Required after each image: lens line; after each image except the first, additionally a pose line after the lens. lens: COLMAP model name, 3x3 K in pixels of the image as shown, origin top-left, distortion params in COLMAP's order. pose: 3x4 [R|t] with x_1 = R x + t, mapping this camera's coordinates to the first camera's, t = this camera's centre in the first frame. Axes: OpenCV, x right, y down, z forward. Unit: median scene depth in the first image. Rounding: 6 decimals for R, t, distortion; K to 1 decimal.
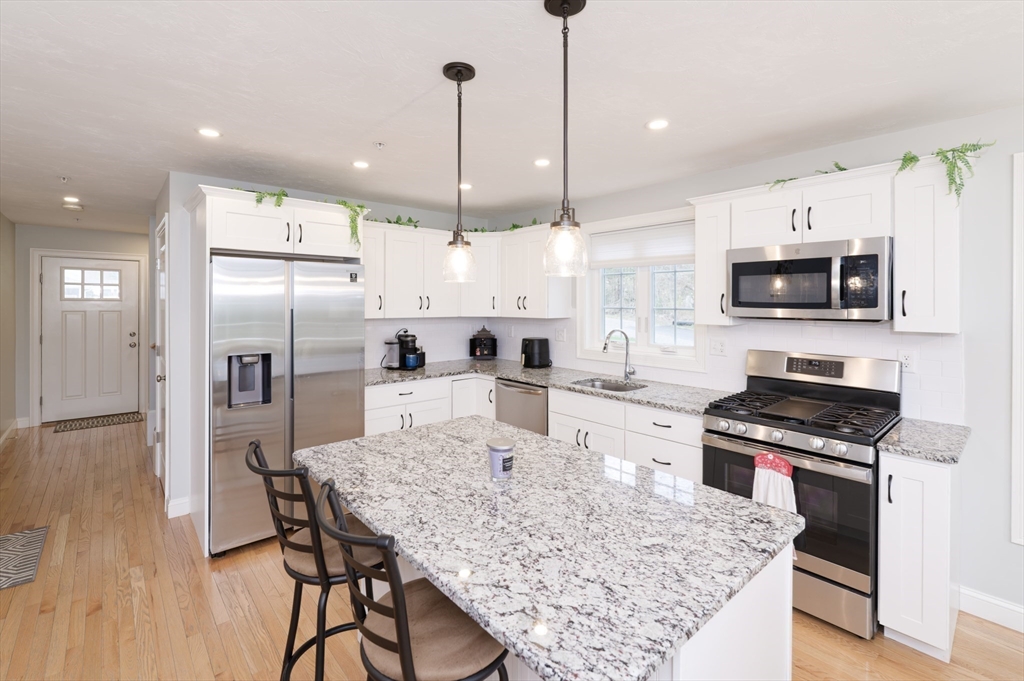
lens RADIAL K [[459.7, 0, 512.5], [0, 459.7, 303.7], [0, 0, 1]] dist [-0.001225, -0.000757]
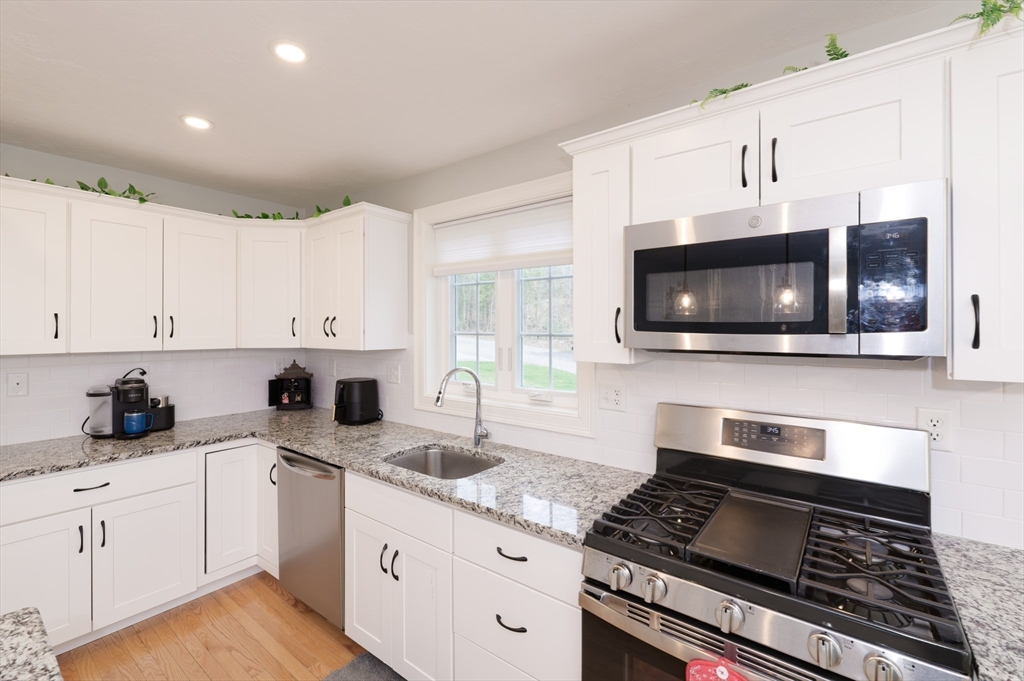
lens RADIAL K [[440.0, 0, 511.1], [0, 440.0, 330.8], [0, 0, 1]] dist [-0.000652, -0.000008]
pose [[0.981485, -0.003150, 0.191514, 0.197886], [0.002784, 0.999994, 0.002180, 0.004389], [-0.191519, -0.001606, 0.981488, 0.435685]]
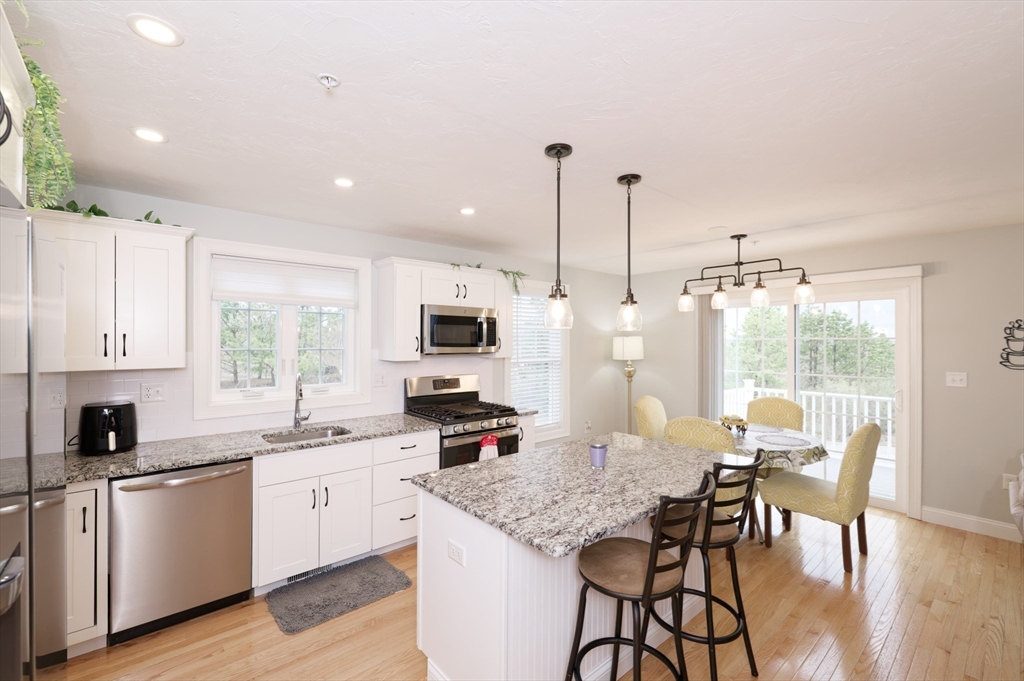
lens RADIAL K [[441.1, 0, 512.0], [0, 441.1, 340.5], [0, 0, 1]] dist [-0.001881, -0.000291]
pose [[0.009494, -0.000360, 0.999955, -0.698660], [0.002484, 0.999997, 0.000337, -0.008629], [-0.999952, 0.002480, 0.009495, 0.625310]]
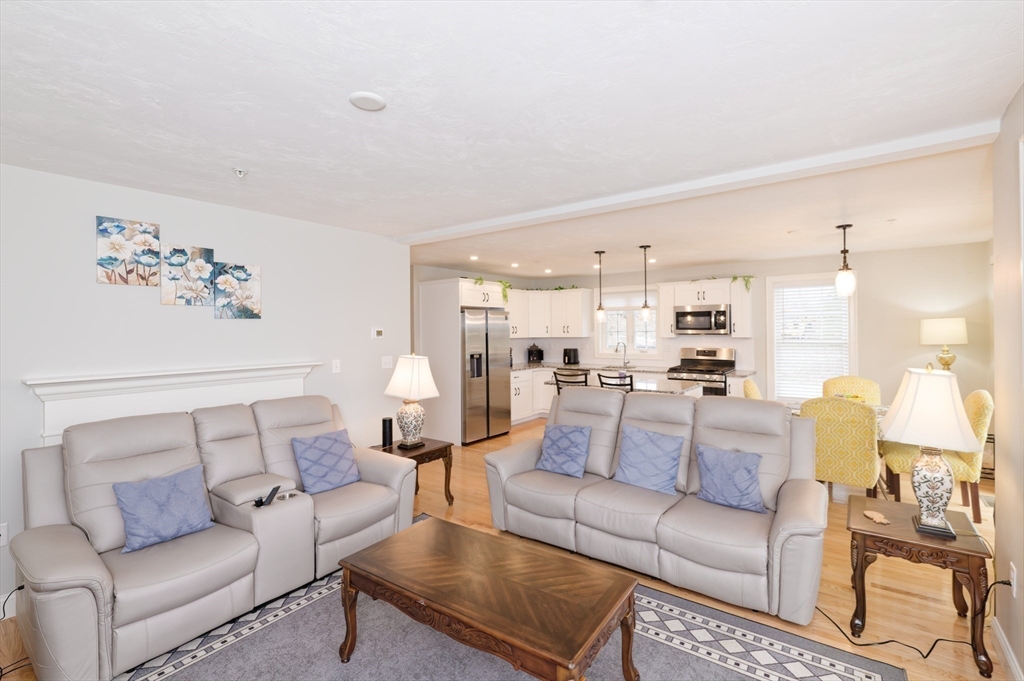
lens RADIAL K [[453.1, 0, 530.5], [0, 453.1, 336.9], [0, 0, 1]] dist [-0.001037, -0.000373]
pose [[0.975093, -0.015603, 0.221249, -0.685539], [0.013124, 0.999834, 0.012670, 0.003977], [-0.221410, -0.009451, 0.975135, -0.997283]]
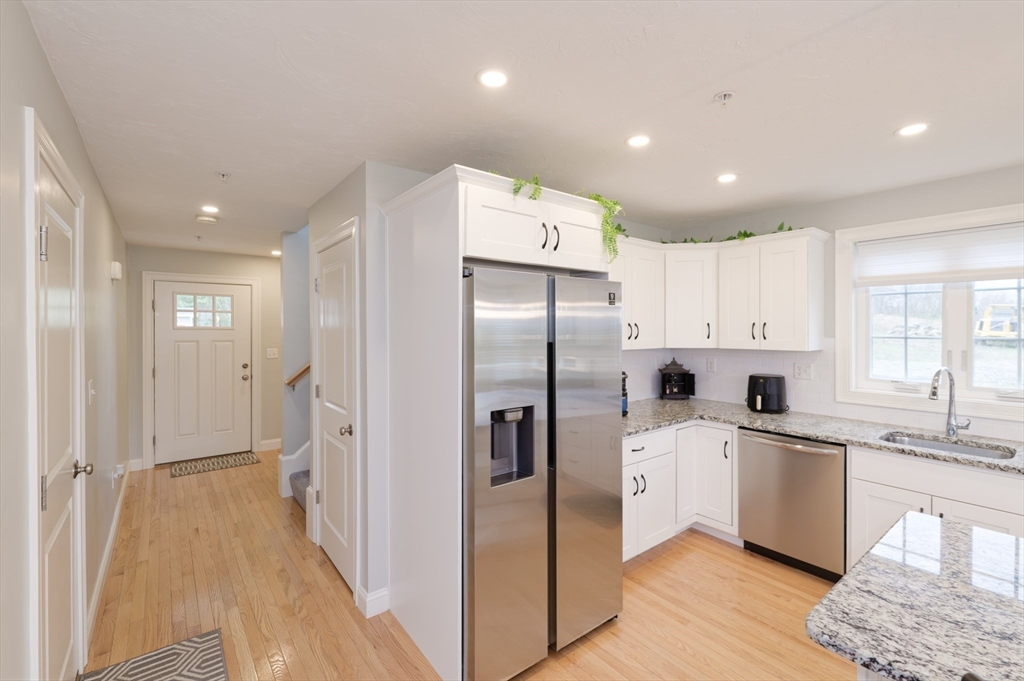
lens RADIAL K [[446.5, 0, 517.2], [0, 446.5, 328.7], [0, 0, 1]] dist [-0.001775, -0.000642]
pose [[0.998608, -0.003645, -0.052618, -0.456725], [0.003678, 0.999993, 0.000523, -0.010016], [0.052616, -0.000716, 0.998615, 0.275860]]
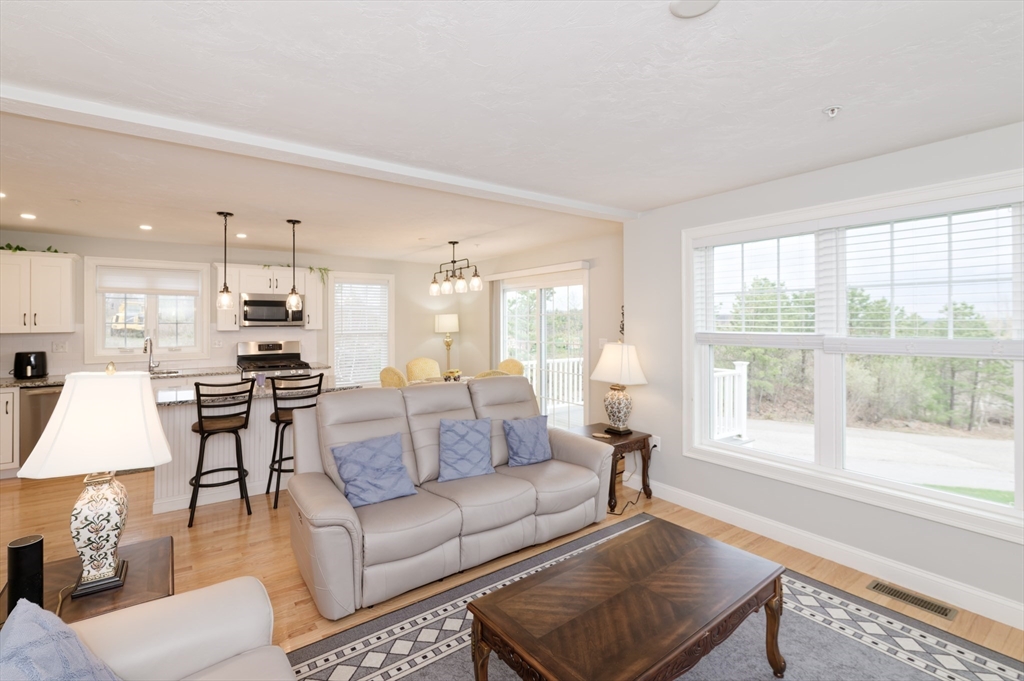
lens RADIAL K [[461.7, 0, 511.8], [0, 461.7, 318.1], [0, 0, 1]] dist [-0.047620, 0.013531]
pose [[0.087466, 0.000810, 0.996167, -1.214741], [0.006160, 0.999980, -0.001354, 0.003938], [-0.996149, 0.006255, 0.087459, -0.315692]]
